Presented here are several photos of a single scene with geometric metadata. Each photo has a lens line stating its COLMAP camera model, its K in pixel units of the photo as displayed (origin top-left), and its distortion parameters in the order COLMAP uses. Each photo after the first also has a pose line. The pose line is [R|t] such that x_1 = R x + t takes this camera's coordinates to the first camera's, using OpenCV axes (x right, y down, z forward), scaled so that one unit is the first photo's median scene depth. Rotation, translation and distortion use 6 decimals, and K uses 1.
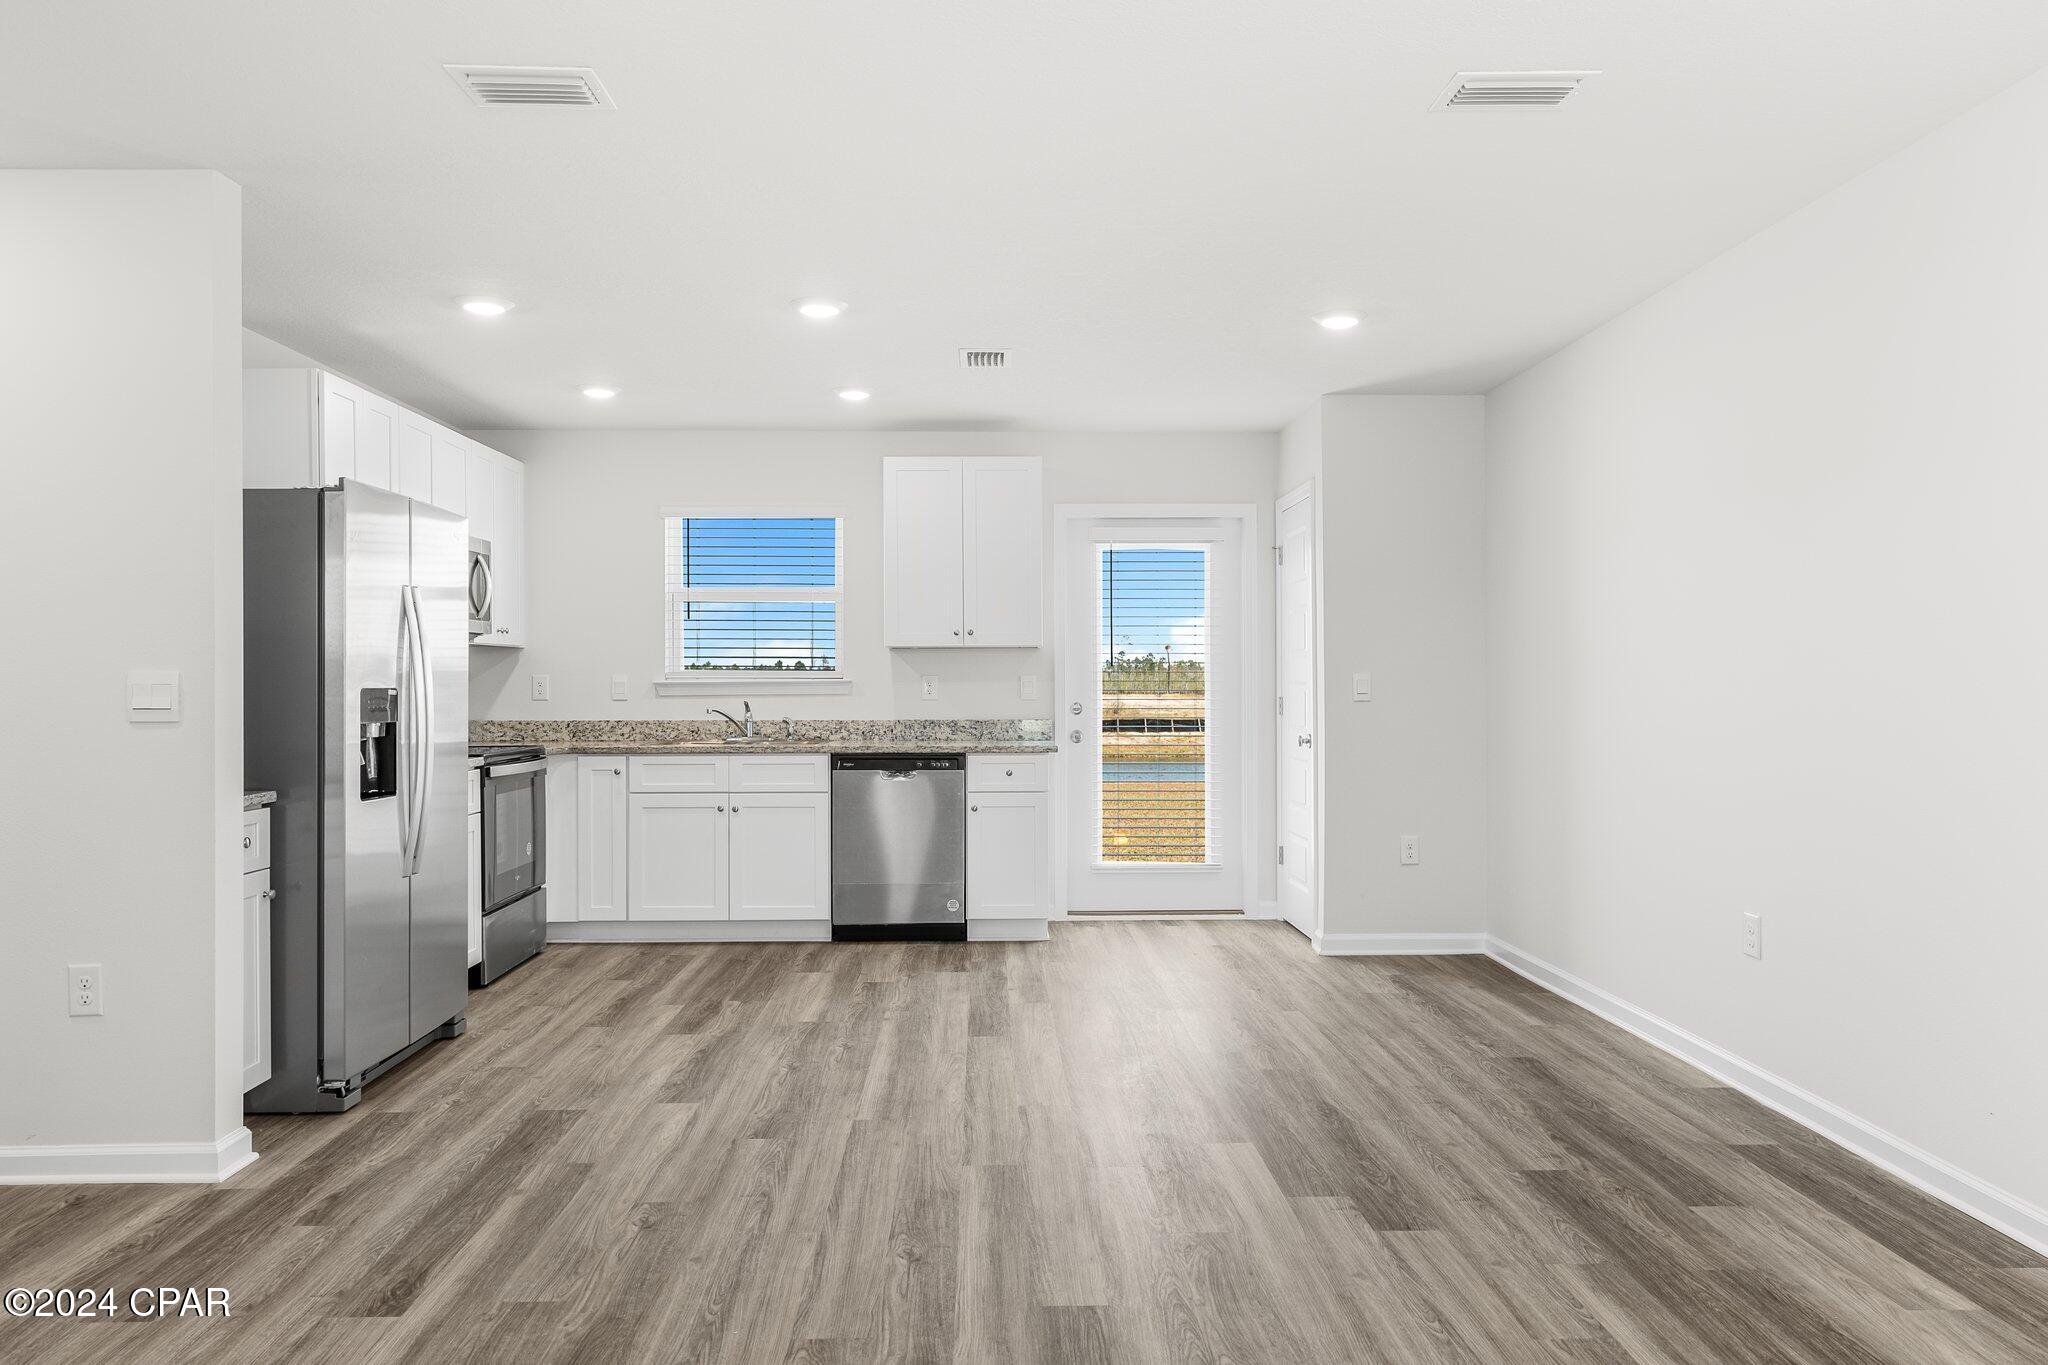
lens RADIAL K [[1370.2, 0, 1024.0], [0, 1370.2, 682.5], [0, 0, 1]] dist [-0.000524, -0.001190]
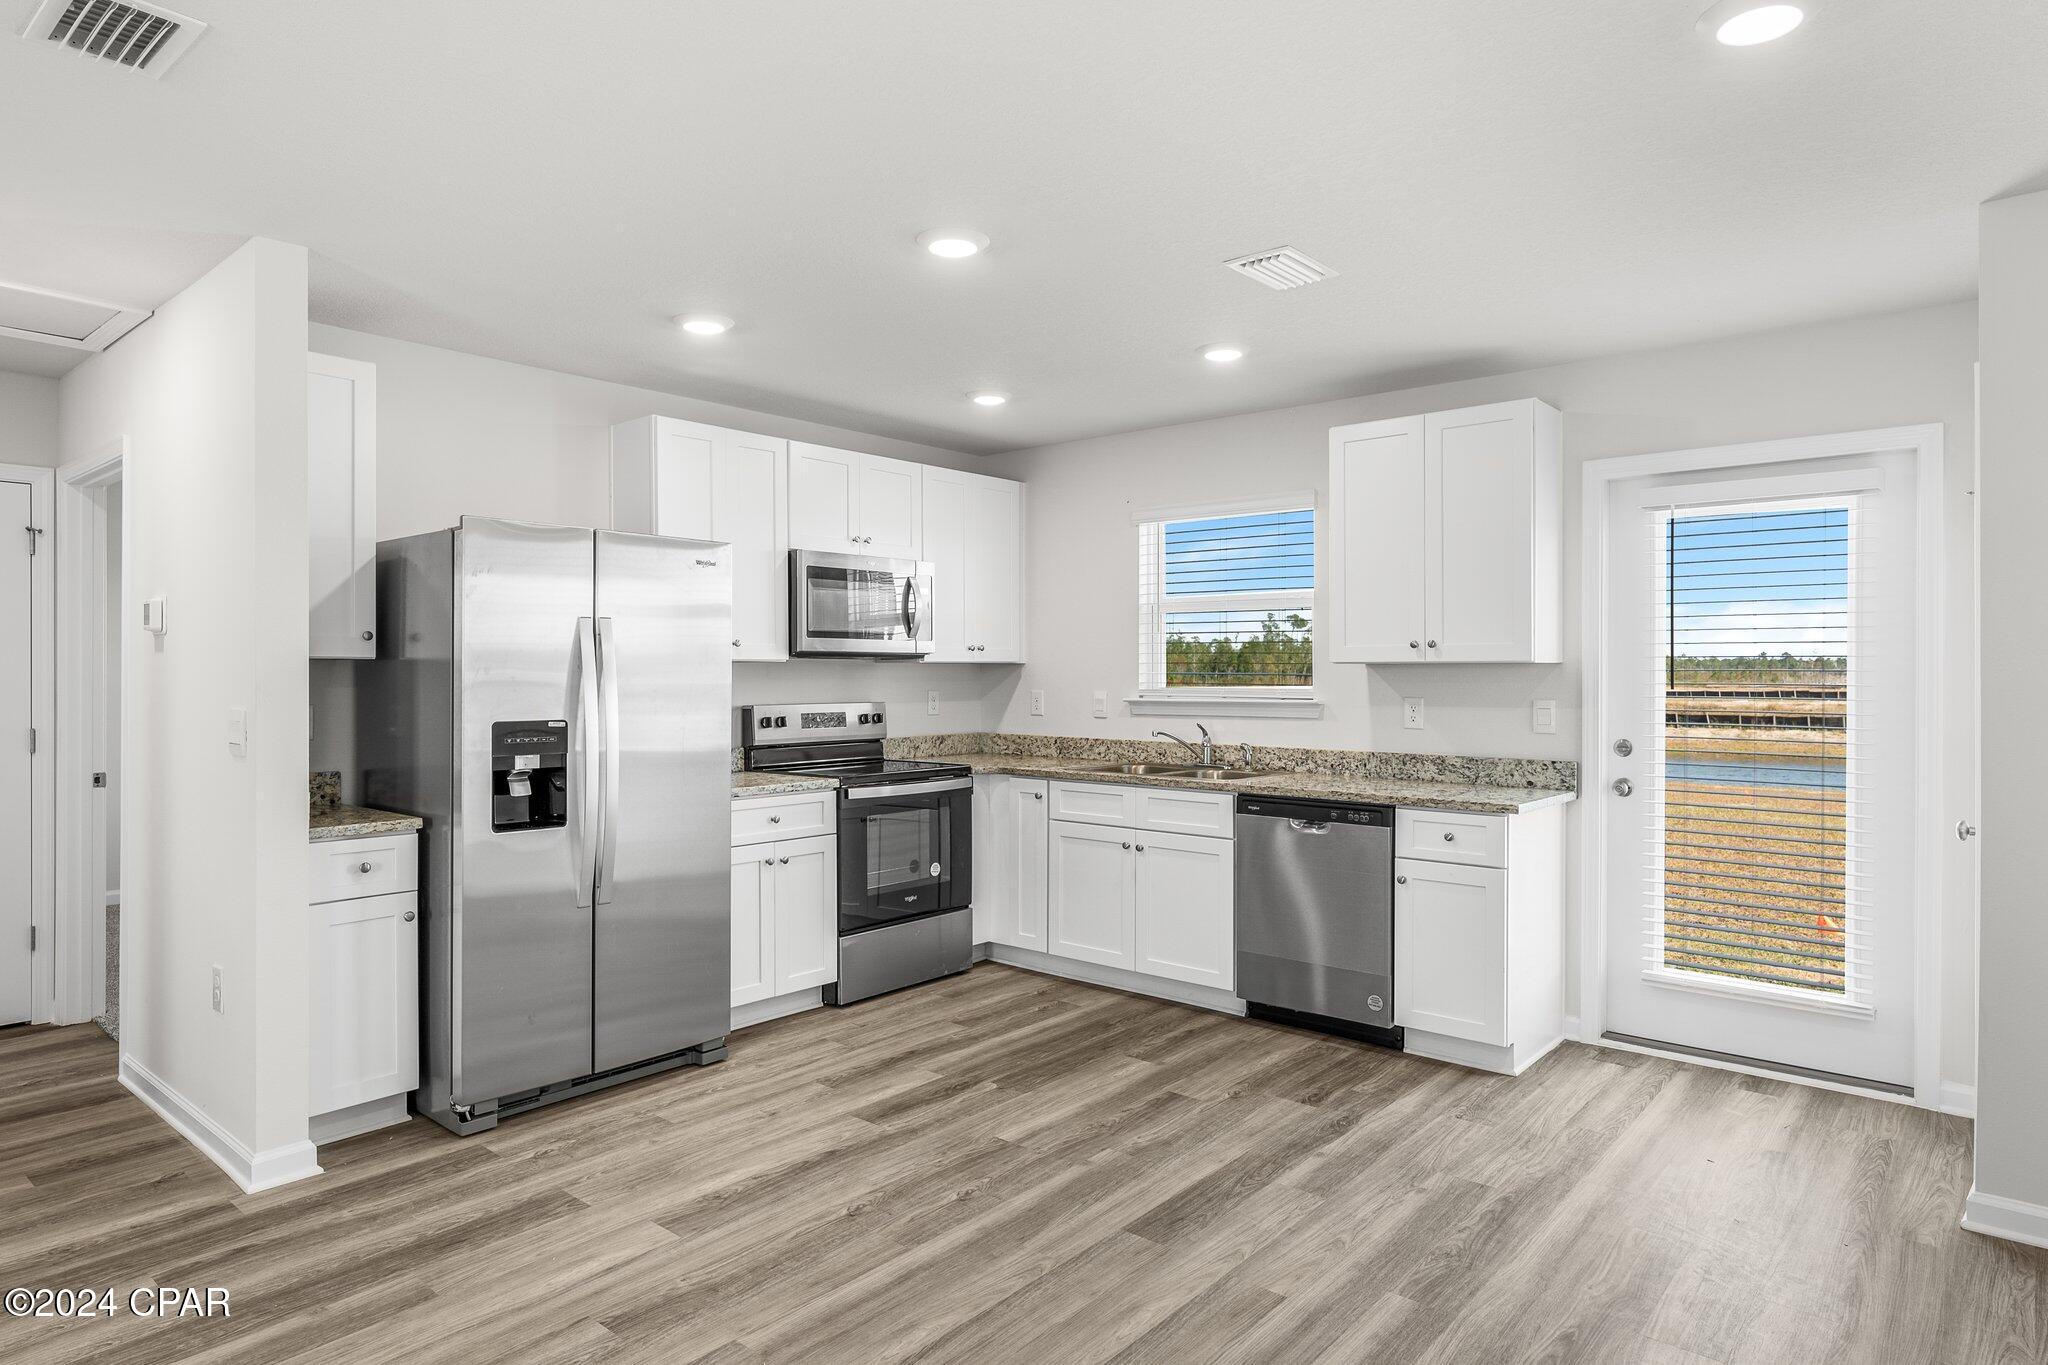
lens RADIAL K [[1179.9, 0, 1022.2], [0, 1179.9, 676.5], [0, 0, 1]] dist [-0.001010, 0.000384]
pose [[0.739565, 0.006653, -0.673052, 0.377676], [-0.004020, 0.999977, 0.005467, -0.034223], [0.673073, -0.001337, 0.739575, 0.591707]]
